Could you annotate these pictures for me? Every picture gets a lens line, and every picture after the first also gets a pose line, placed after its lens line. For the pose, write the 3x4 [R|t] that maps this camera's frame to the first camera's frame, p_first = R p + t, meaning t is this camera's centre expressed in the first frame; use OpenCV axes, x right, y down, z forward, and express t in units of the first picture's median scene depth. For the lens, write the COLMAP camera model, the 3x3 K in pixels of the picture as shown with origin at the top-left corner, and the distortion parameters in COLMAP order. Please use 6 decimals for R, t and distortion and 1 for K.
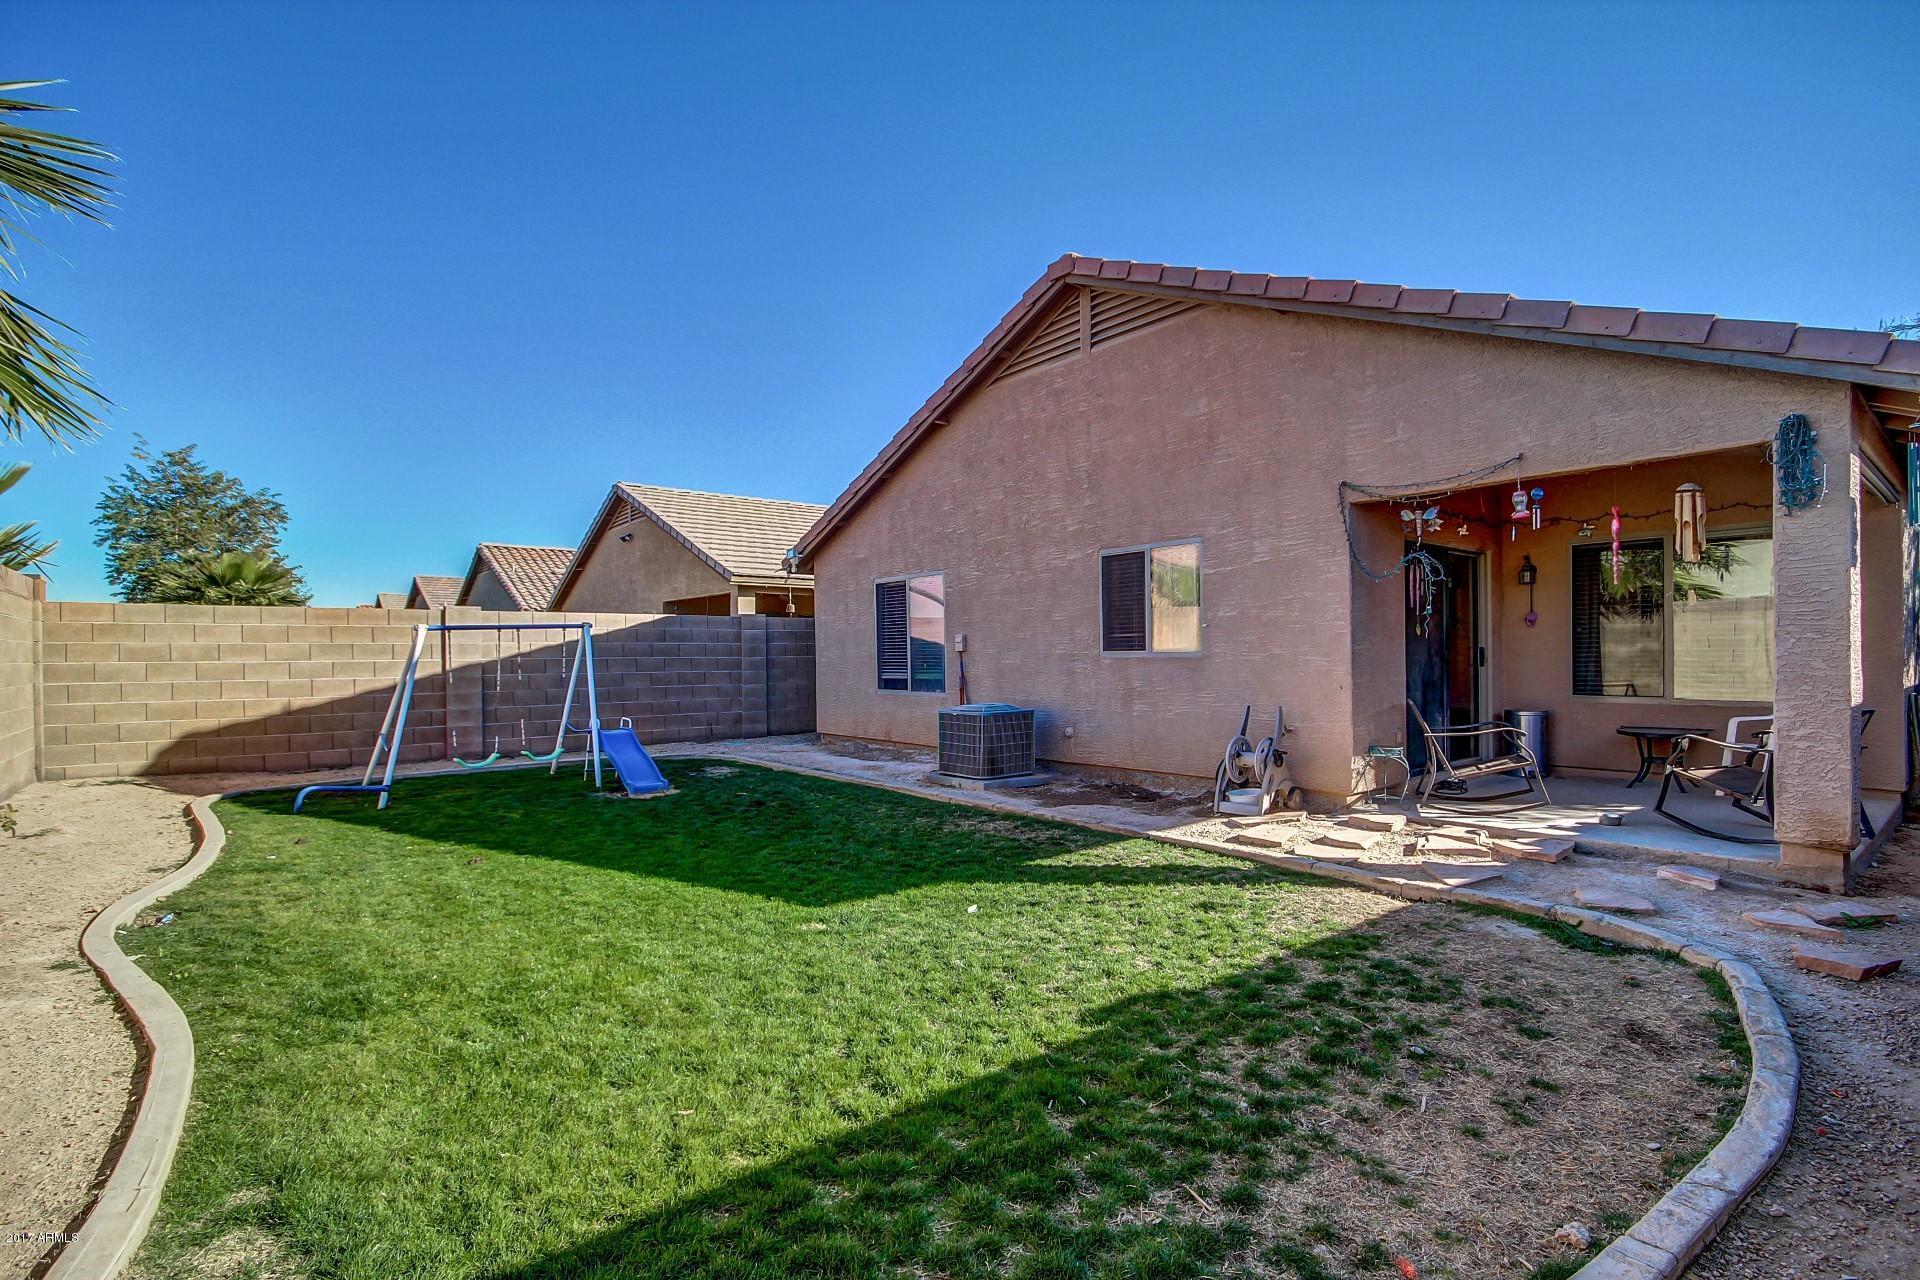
lens RADIAL K [[894.1, 0, 969.8], [0, 894.1, 650.3], [0, 0, 1]] dist [0.003452, -0.001692]
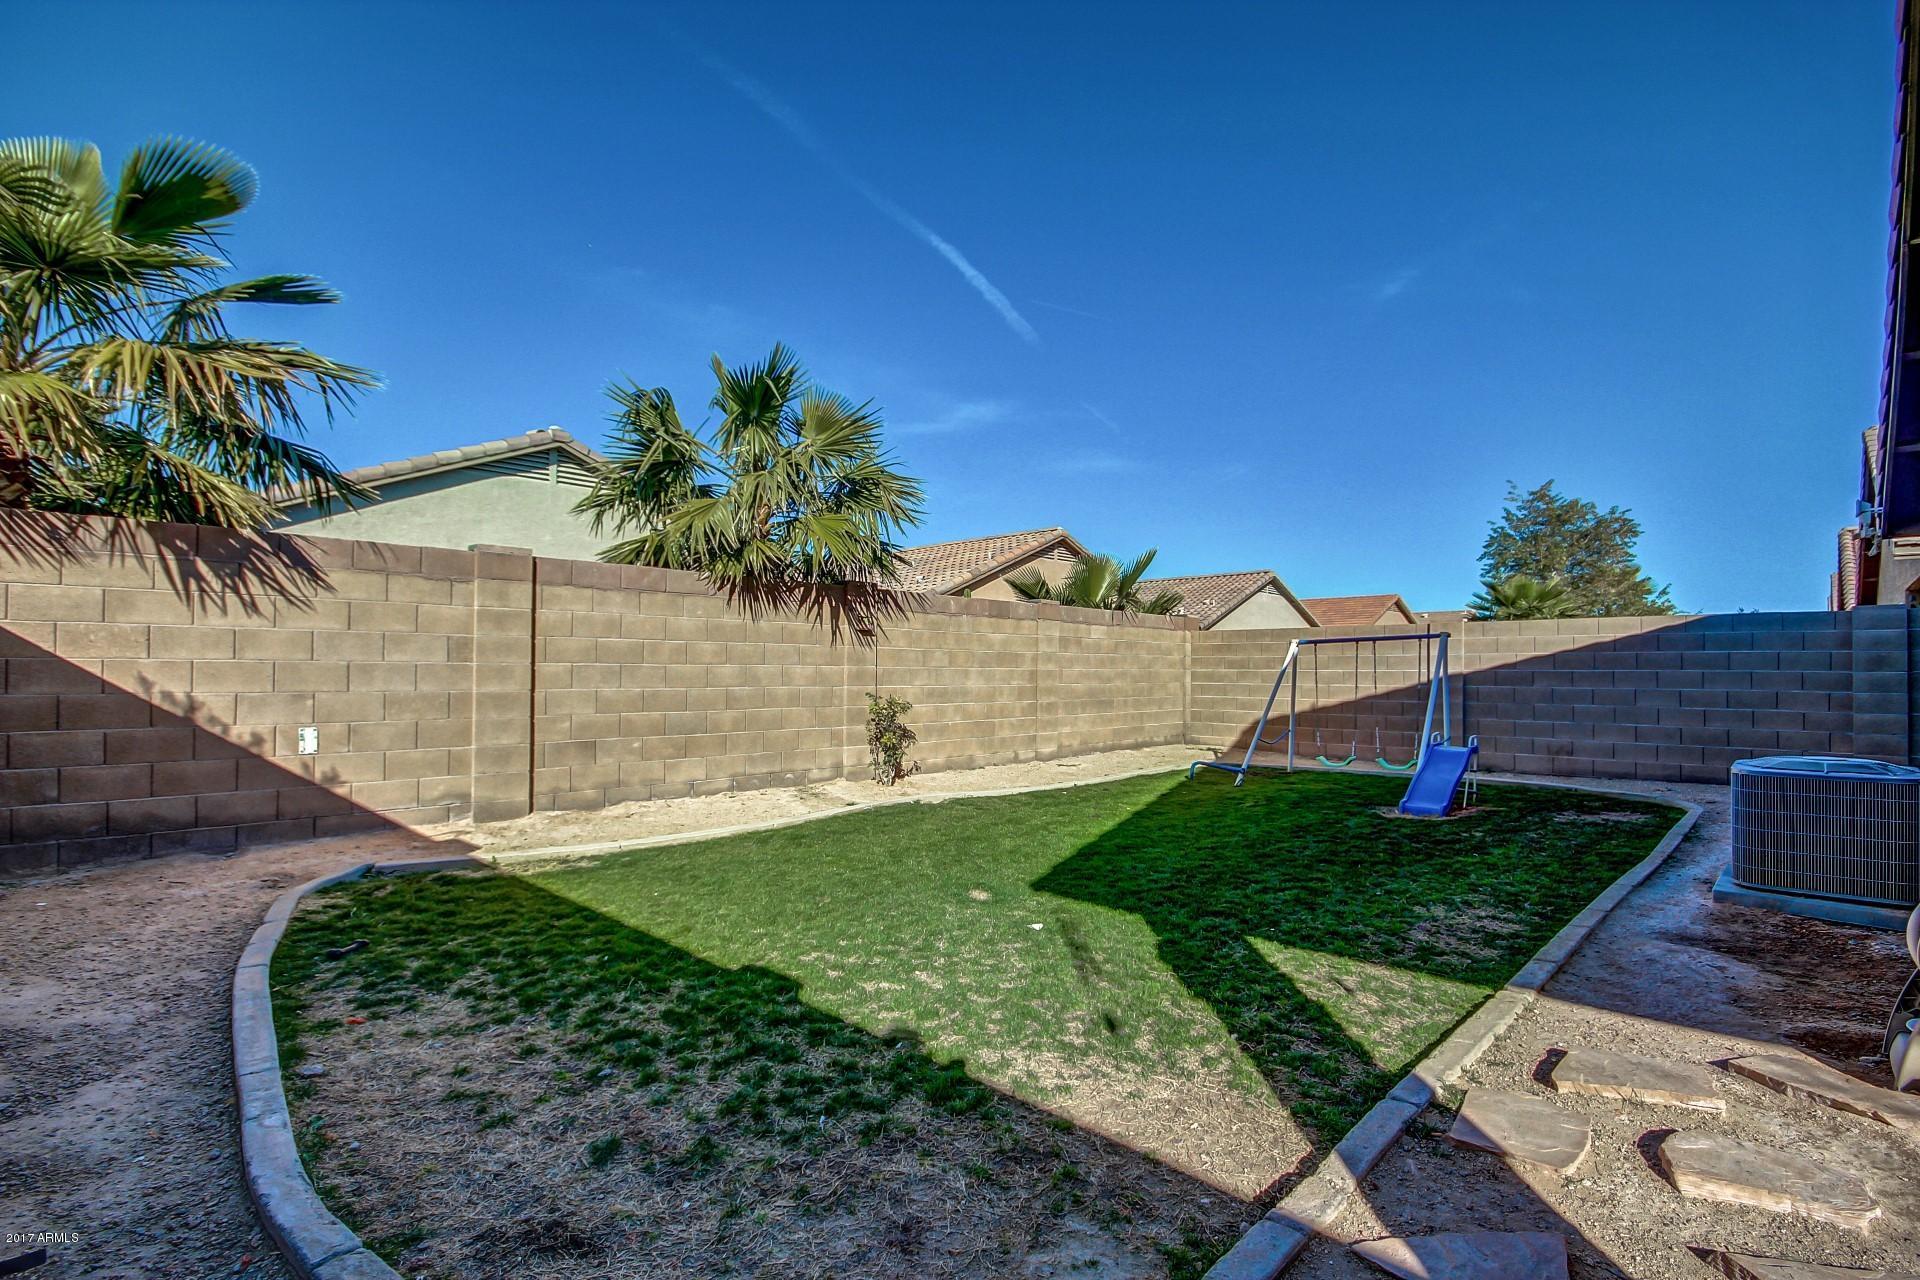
lens RADIAL K [[894.1, 0, 970.0], [0, 894.1, 675.7], [0, 0, 1]] dist [0.003452, -0.001692]
pose [[0.105468, 0.014240, -0.994321, 1.156108], [-0.000125, 0.999898, 0.014306, 0.004600], [0.994423, -0.001385, 0.105459, 0.998539]]
